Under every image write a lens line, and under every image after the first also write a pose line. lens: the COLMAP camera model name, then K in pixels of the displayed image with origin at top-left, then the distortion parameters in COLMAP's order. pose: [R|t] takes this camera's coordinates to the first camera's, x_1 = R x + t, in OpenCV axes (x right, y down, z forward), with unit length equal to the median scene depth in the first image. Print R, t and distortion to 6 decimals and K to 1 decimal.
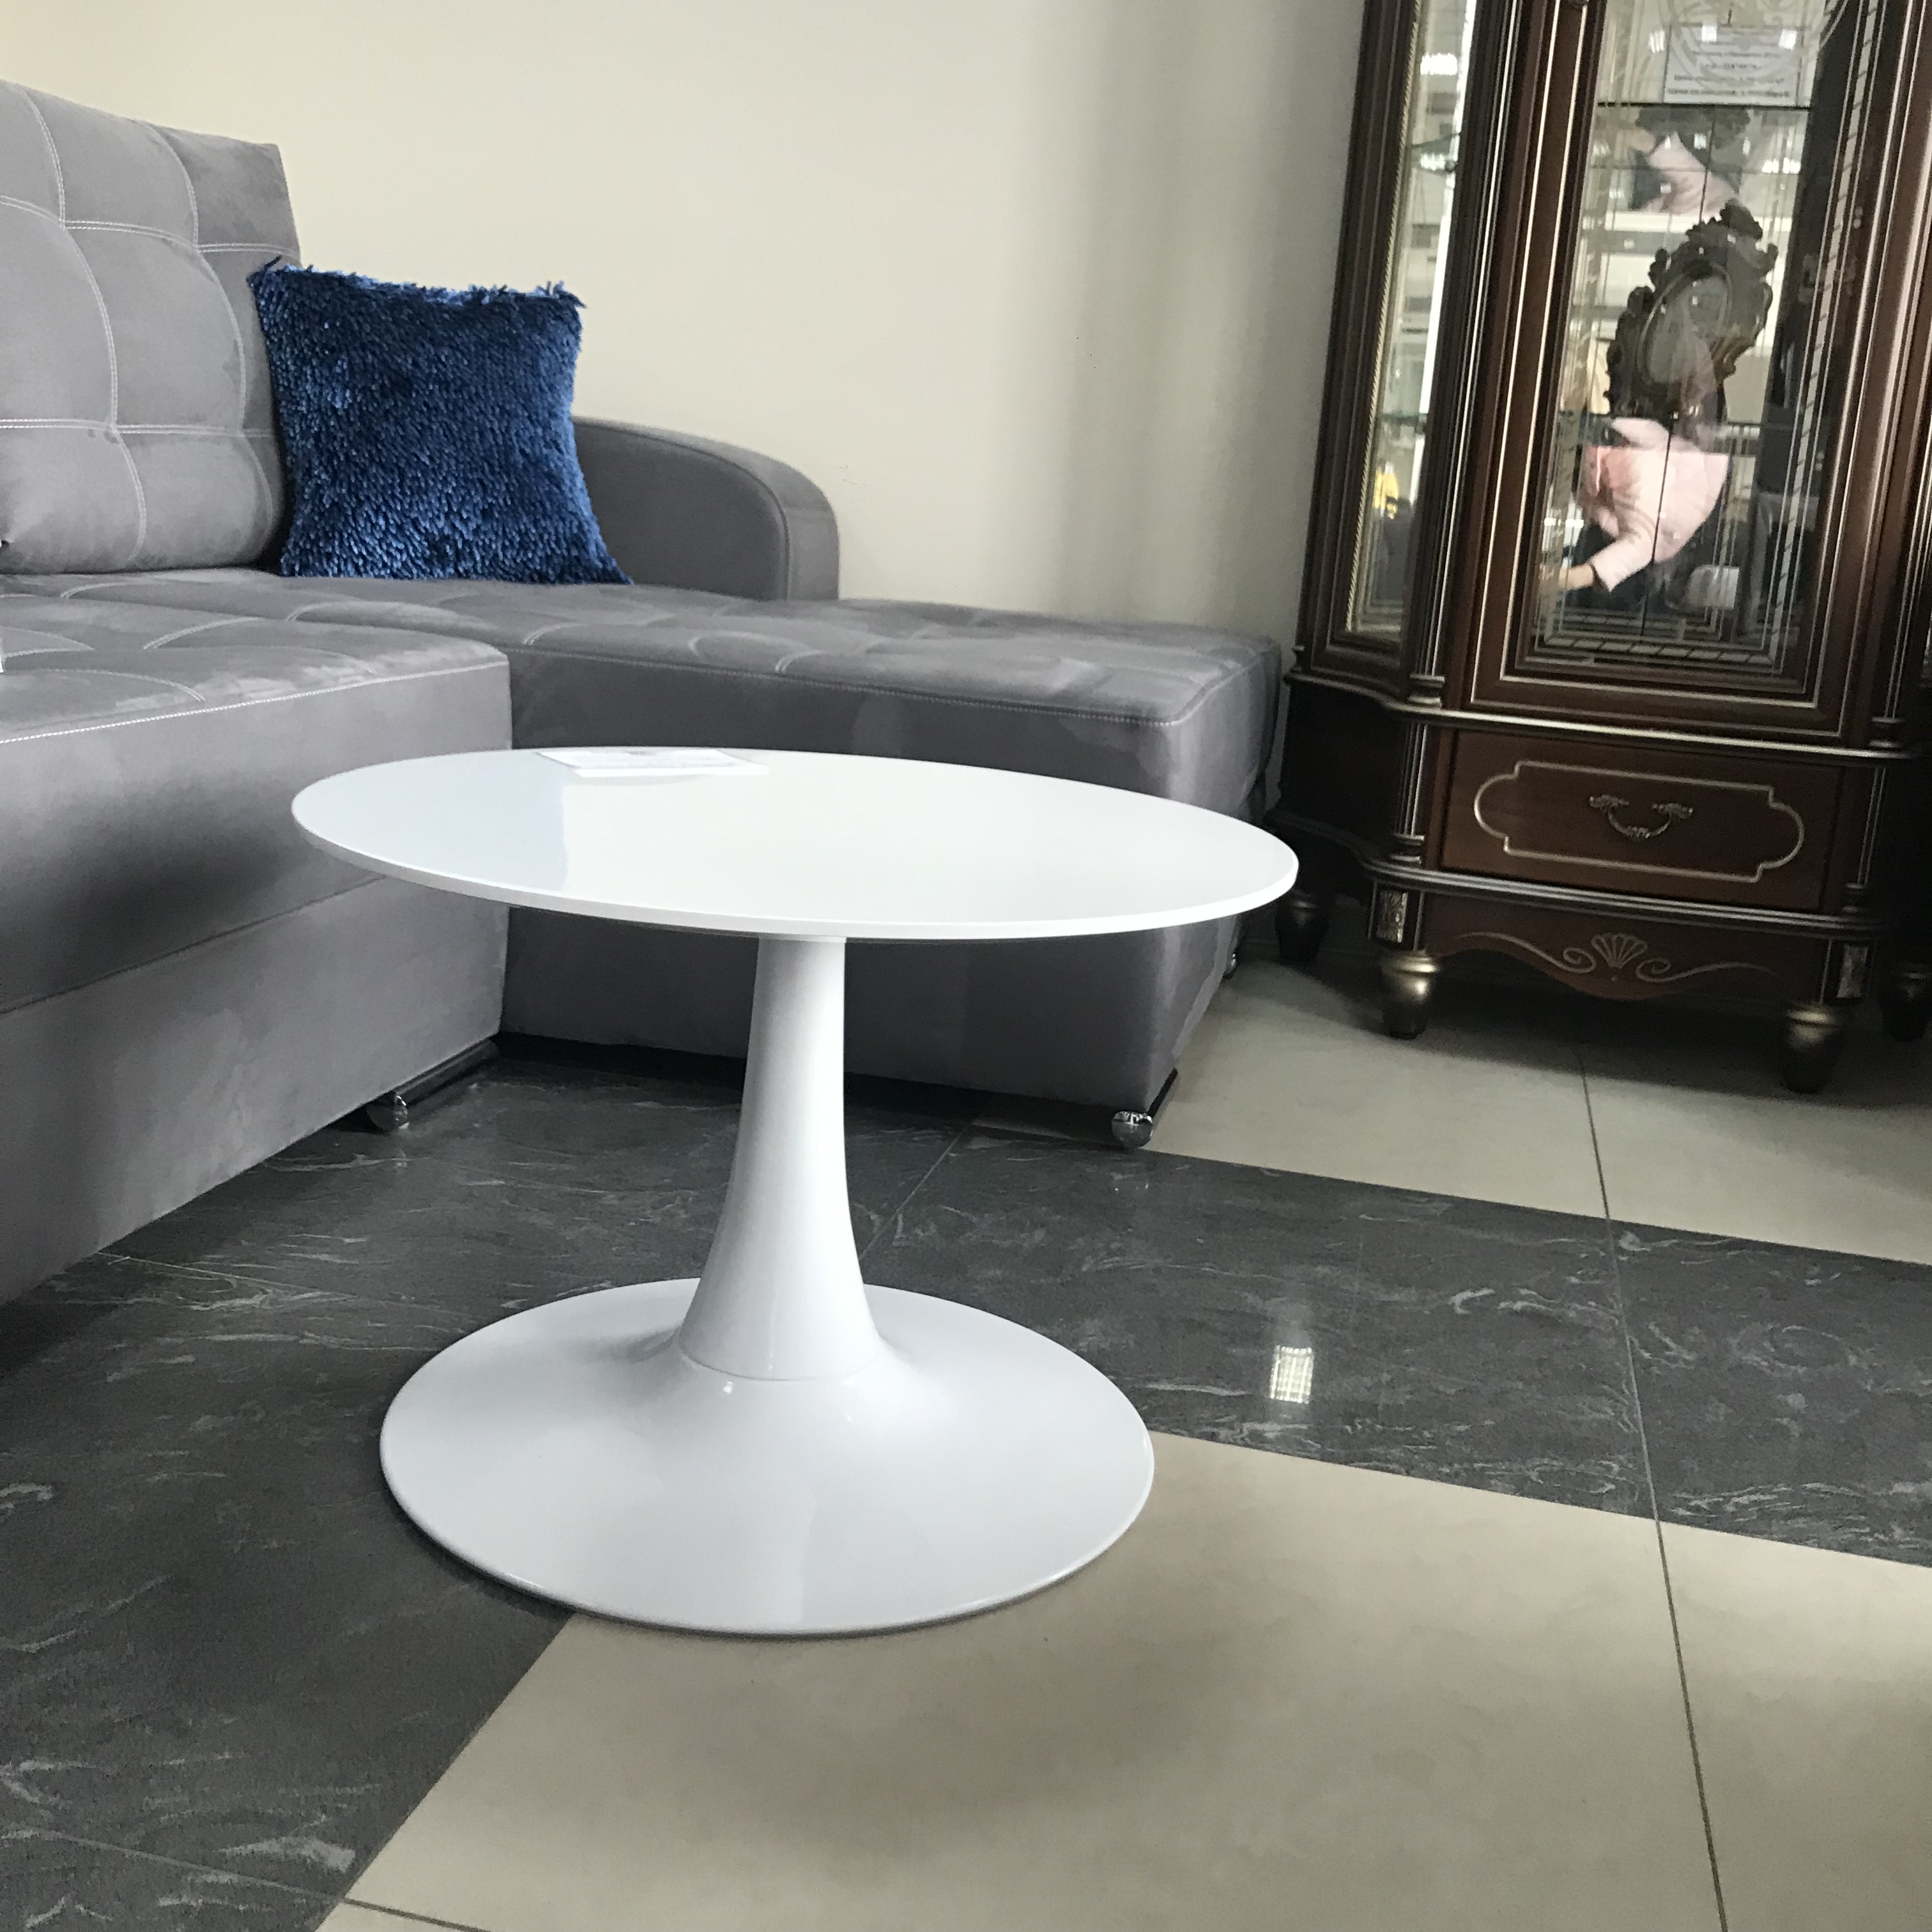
lens RADIAL K [[2103.7, 0, 963.9], [0, 2103.7, 967.2], [0, 0, 1]] dist [-0.005230, 0.000000]
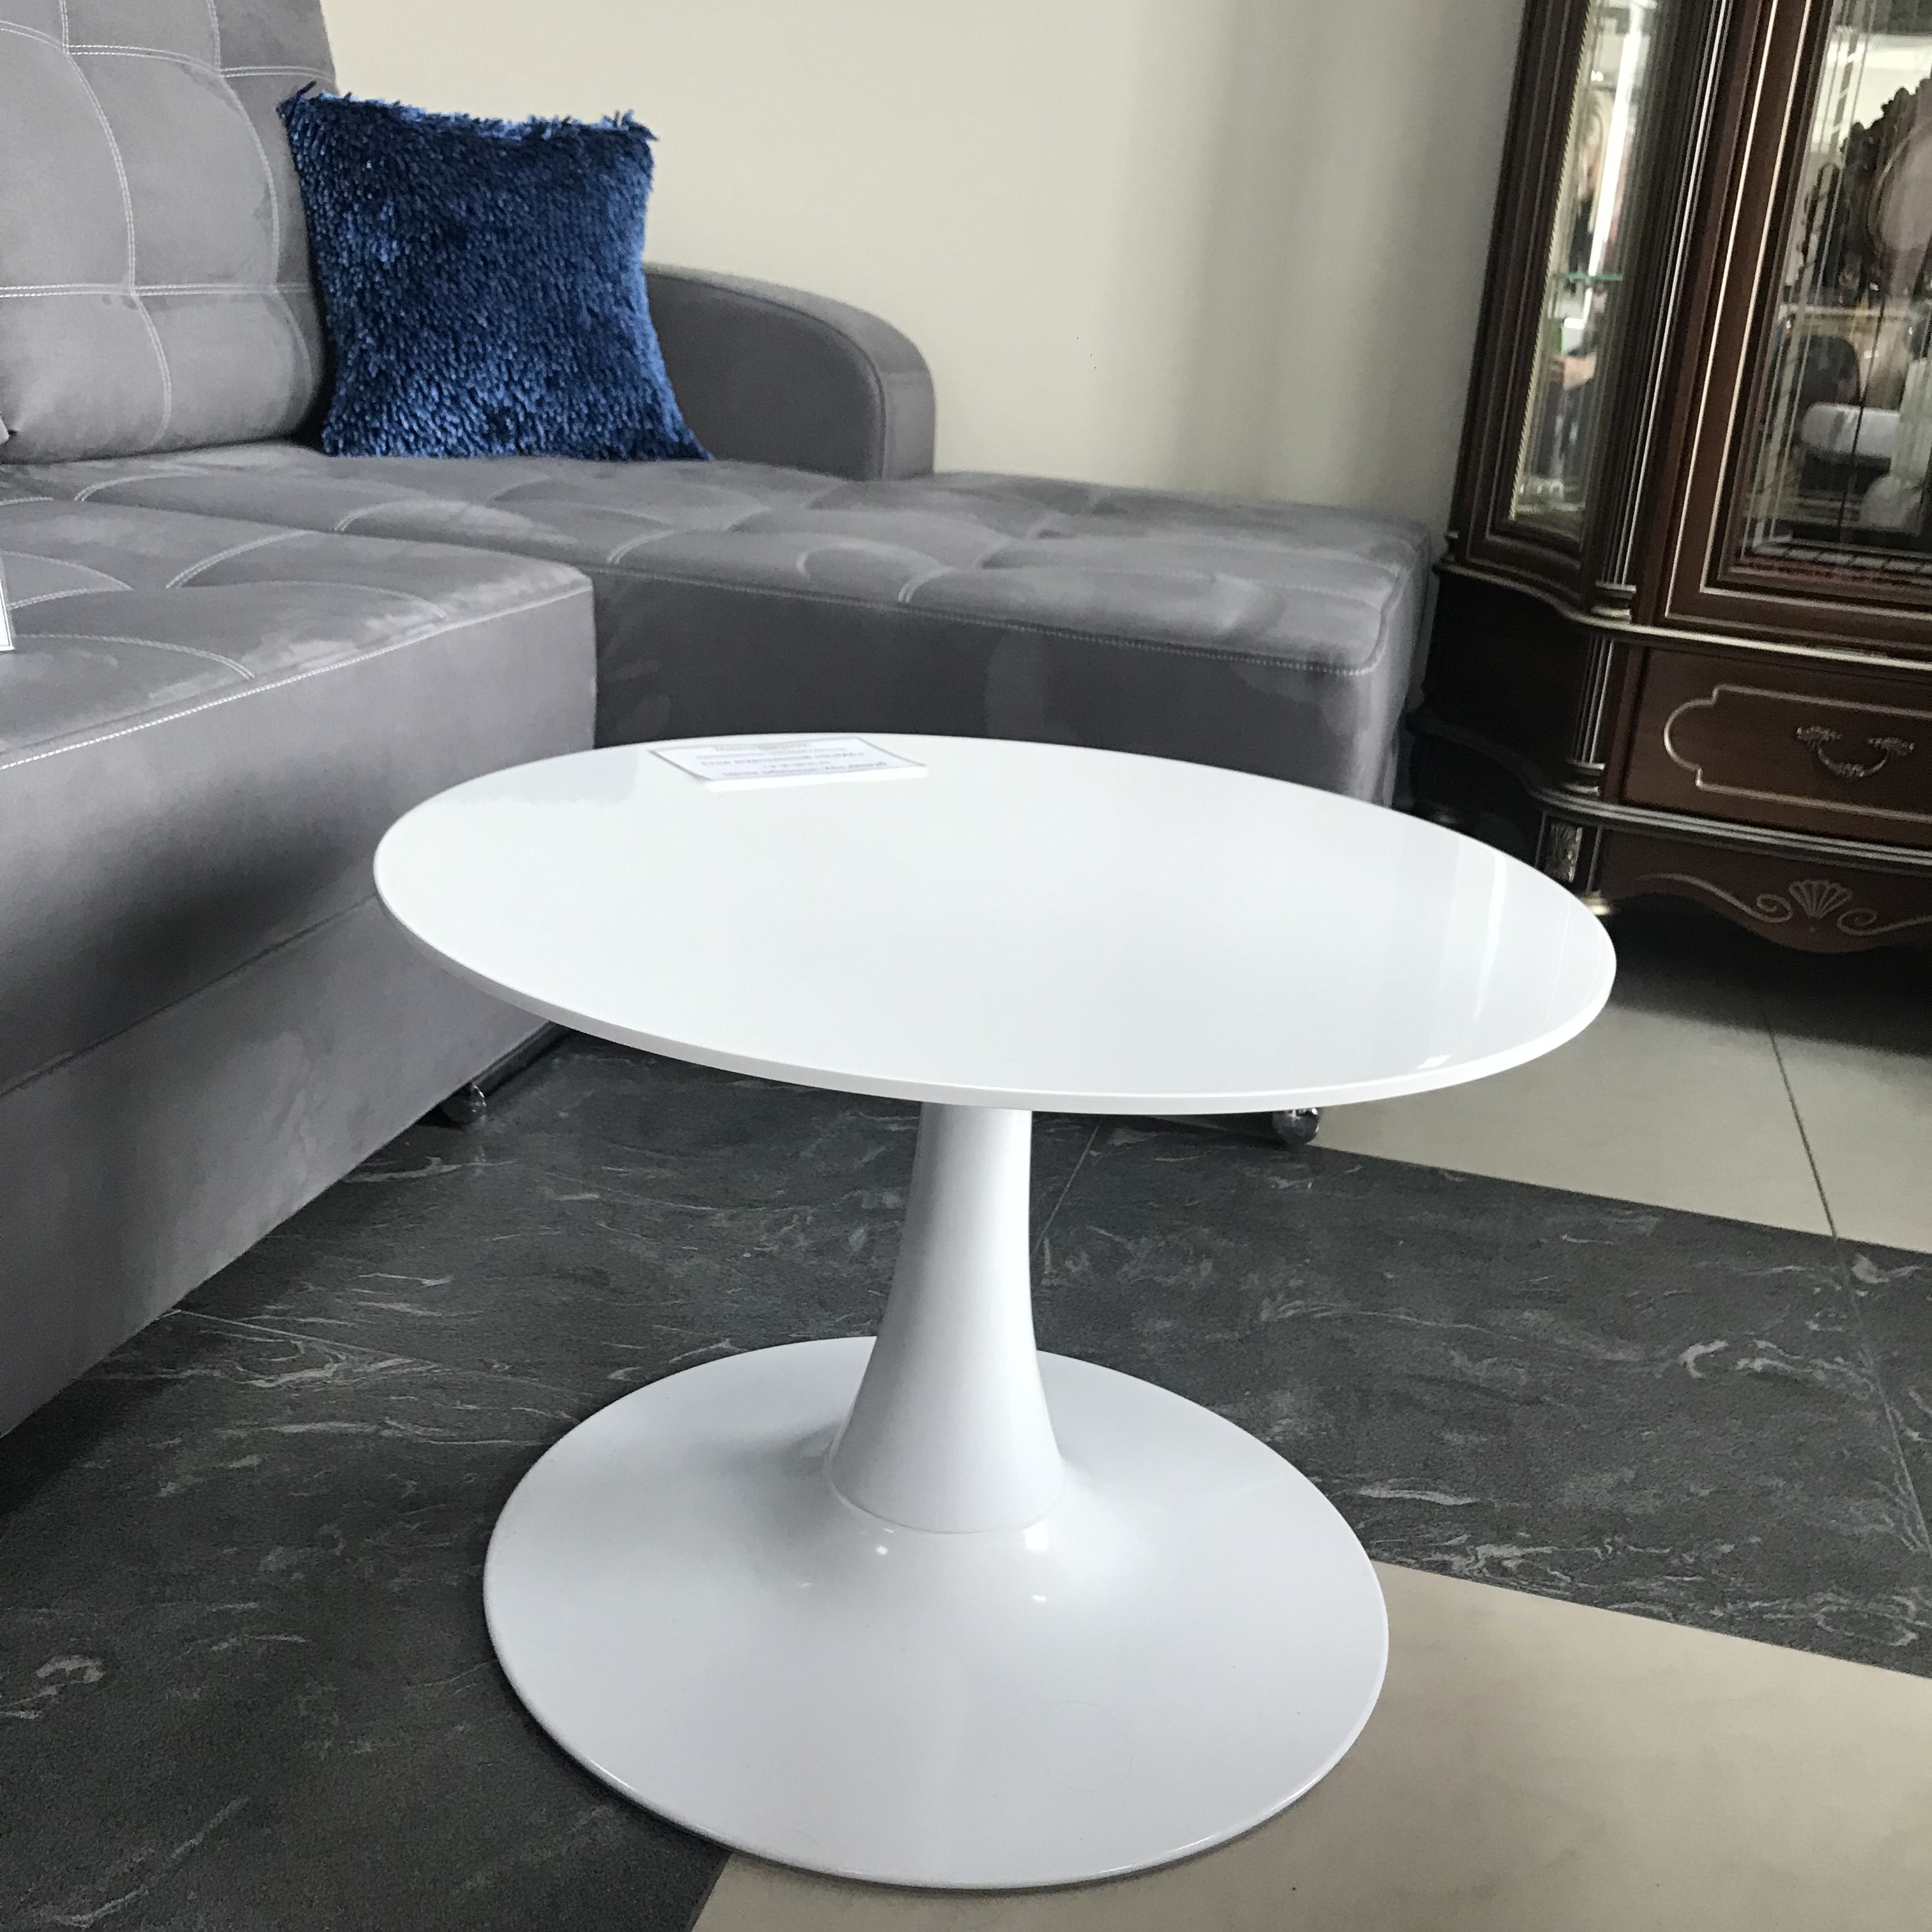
lens RADIAL K [[2103.7, 0, 968.4], [0, 2103.7, 963.8], [0, 0, 1]] dist [-0.005230, 0.000000]
pose [[0.999899, 0.010408, -0.009651, -0.053068], [-0.009449, 0.995469, 0.094618, -0.076610], [0.010592, -0.094518, 0.995467, 0.125136]]
